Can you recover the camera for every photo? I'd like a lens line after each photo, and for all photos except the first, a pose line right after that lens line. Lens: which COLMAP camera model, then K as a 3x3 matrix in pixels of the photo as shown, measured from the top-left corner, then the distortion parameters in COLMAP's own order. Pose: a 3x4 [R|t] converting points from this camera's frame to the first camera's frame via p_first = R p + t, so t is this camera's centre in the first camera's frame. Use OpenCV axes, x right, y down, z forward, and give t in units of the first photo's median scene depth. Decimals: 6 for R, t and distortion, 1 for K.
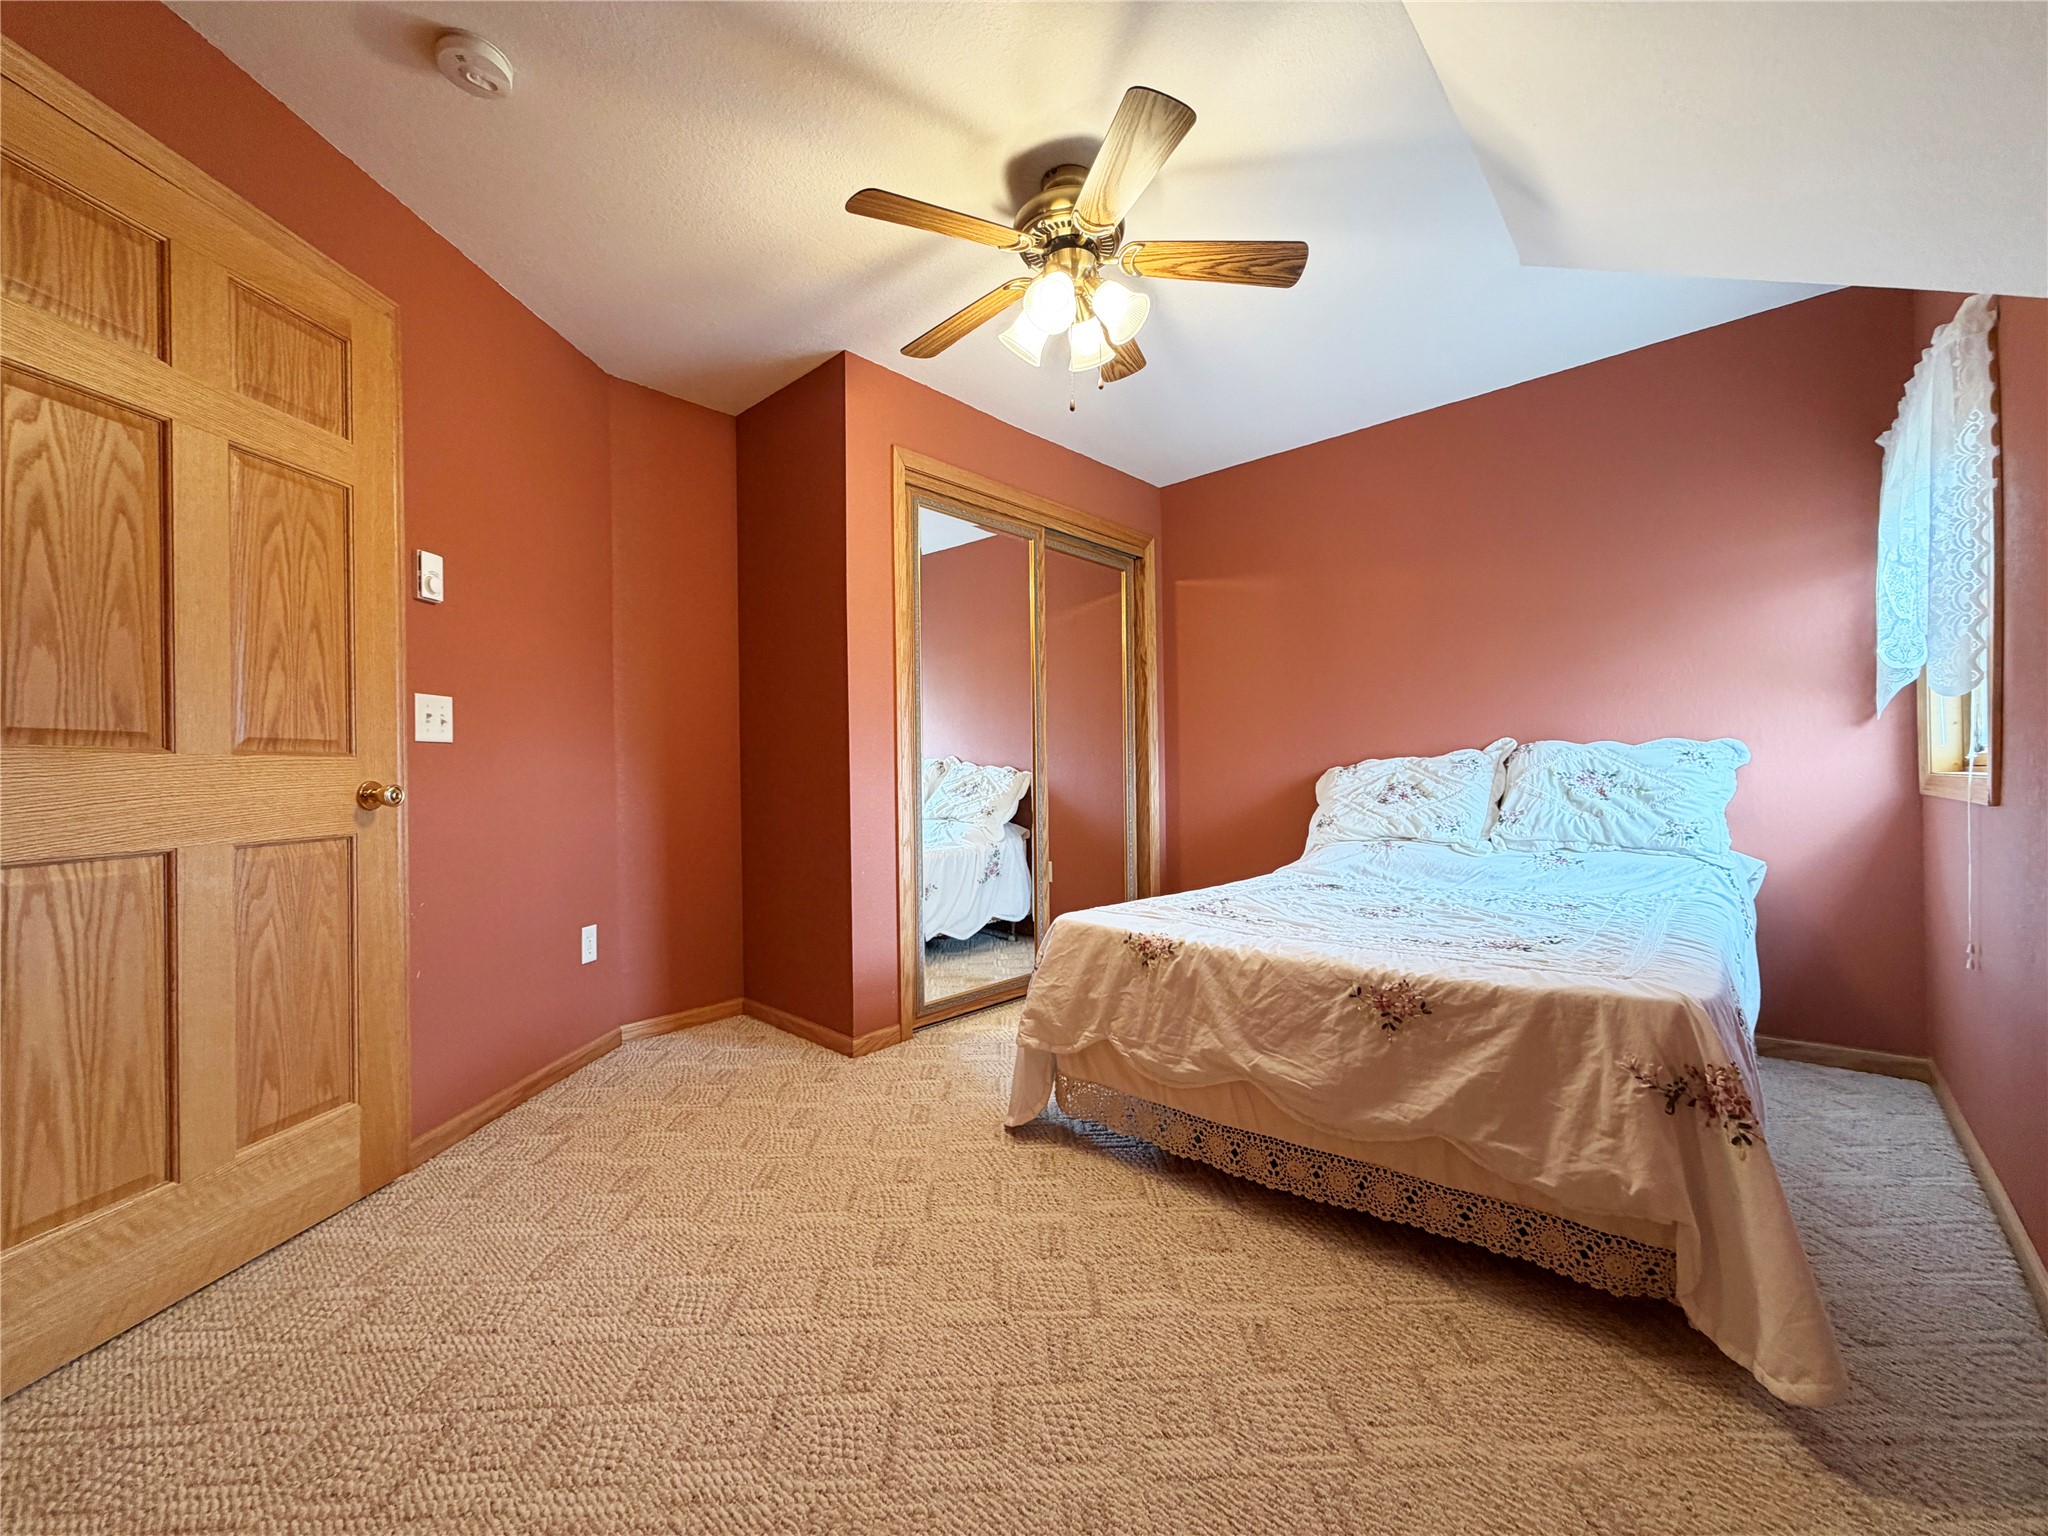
lens RADIAL K [[814.5, 0, 1021.4], [0, 814.5, 768.1], [0, 0, 1]] dist [-0.001248, 0.000466]
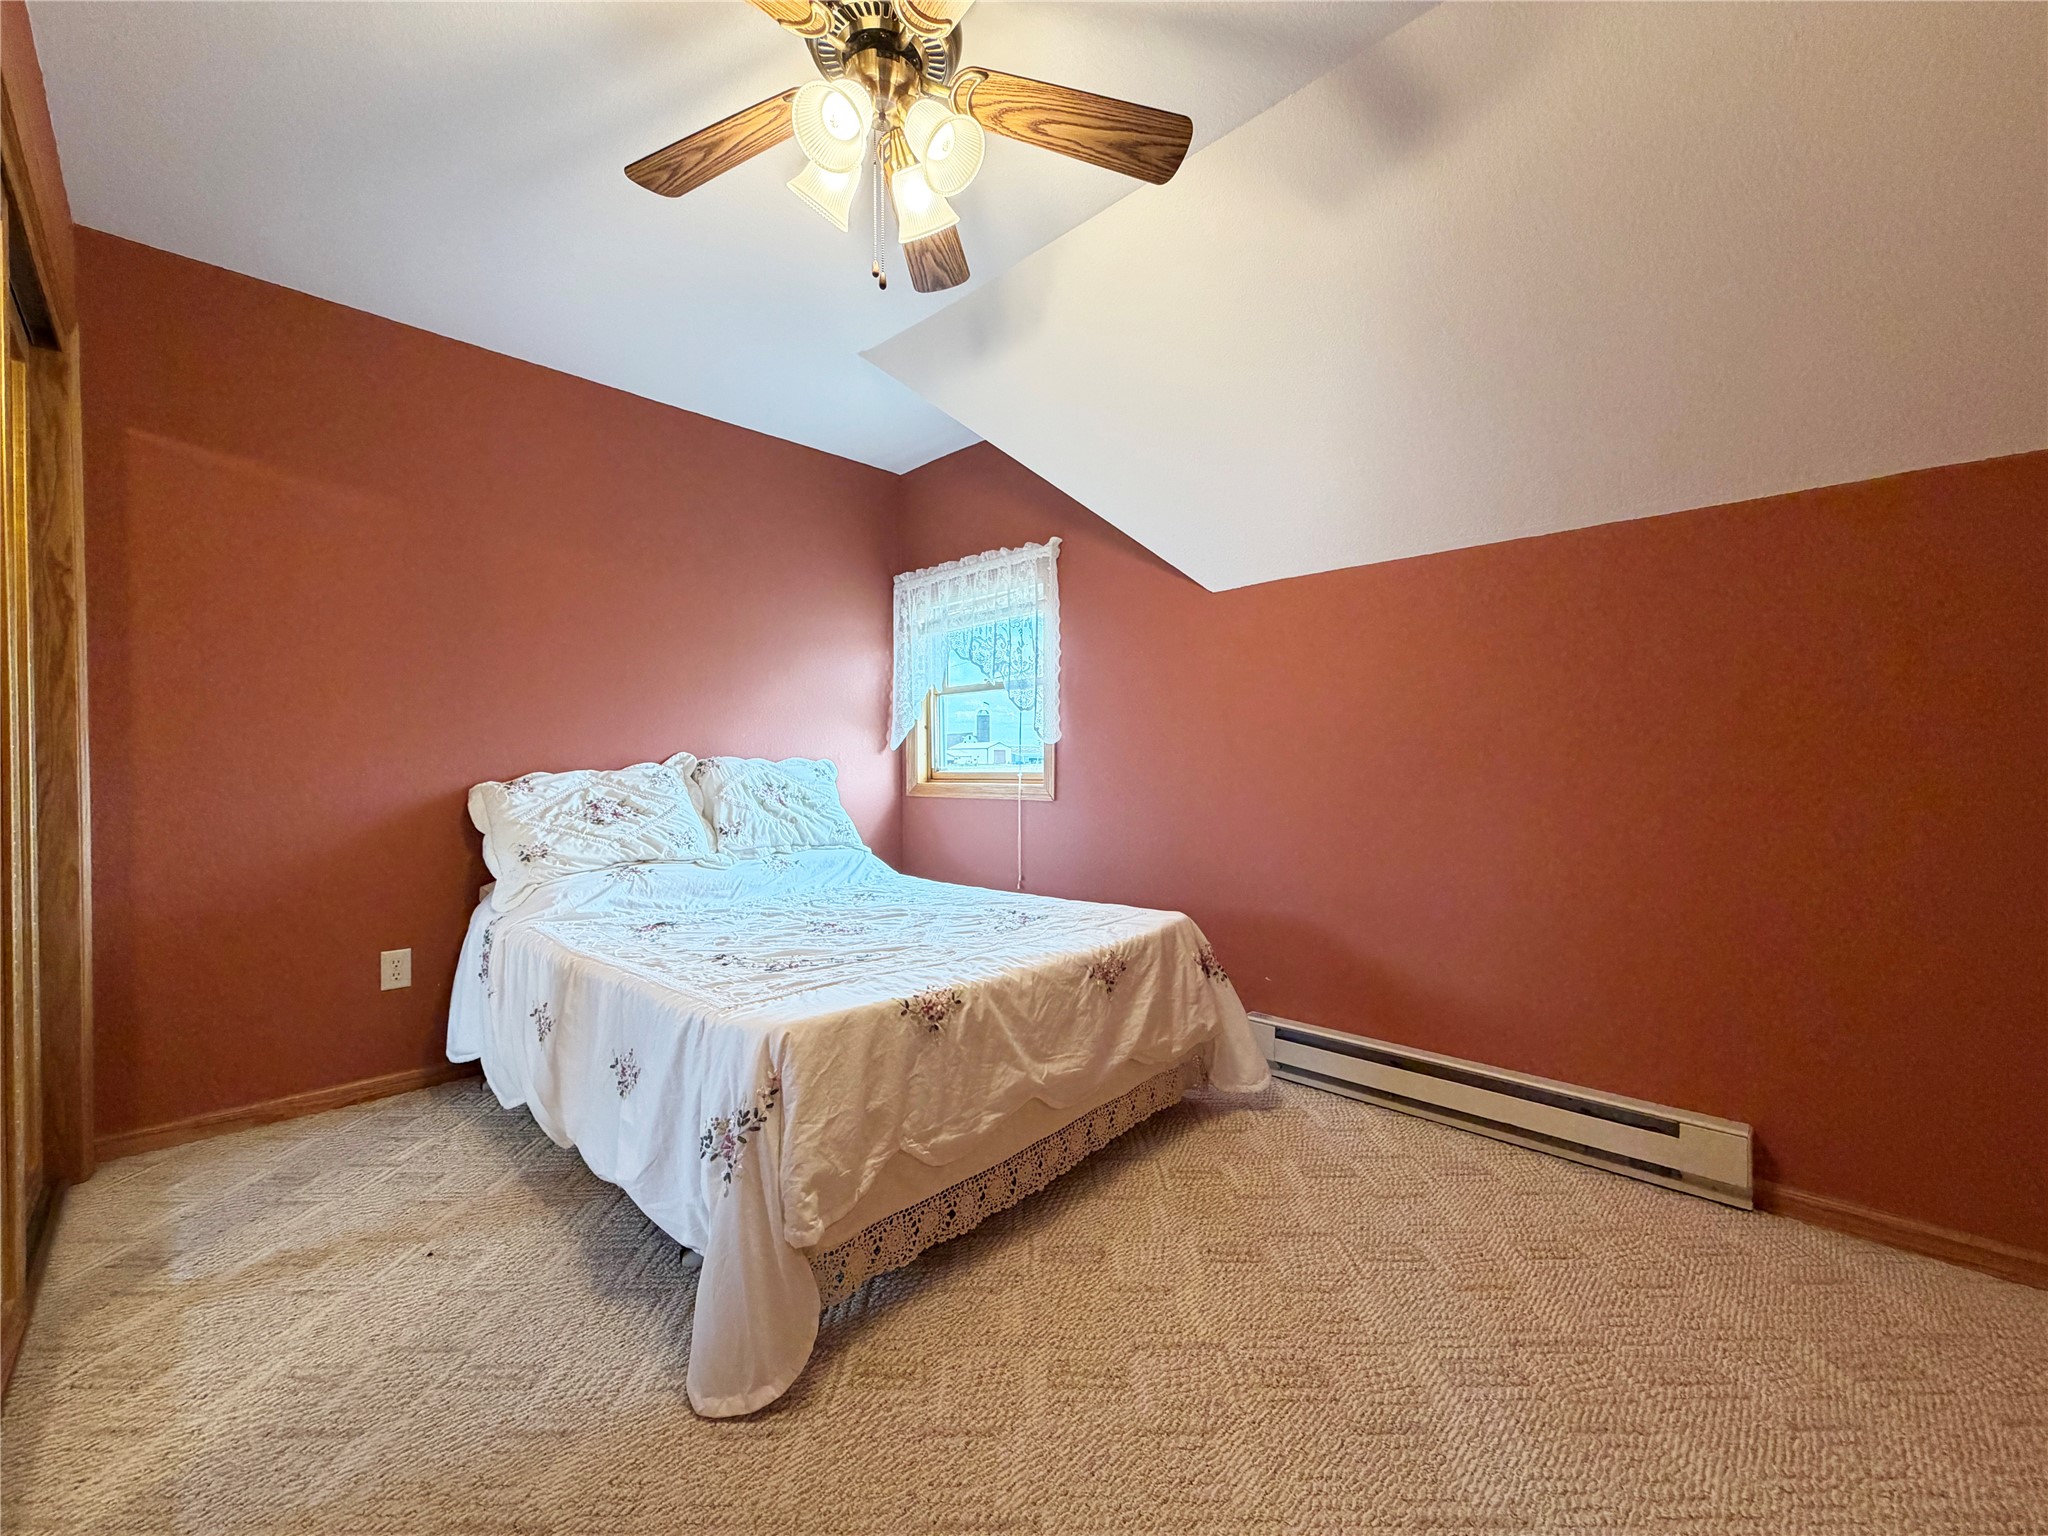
lens RADIAL K [[814.5, 0, 1021.4], [0, 814.5, 768.1], [0, 0, 1]] dist [-0.001248, 0.000466]
pose [[0.035564, 0.008386, 0.999332, -0.678350], [0.001128, 0.999964, -0.008431, -0.013988], [-0.999367, 0.001427, 0.035554, 0.904626]]
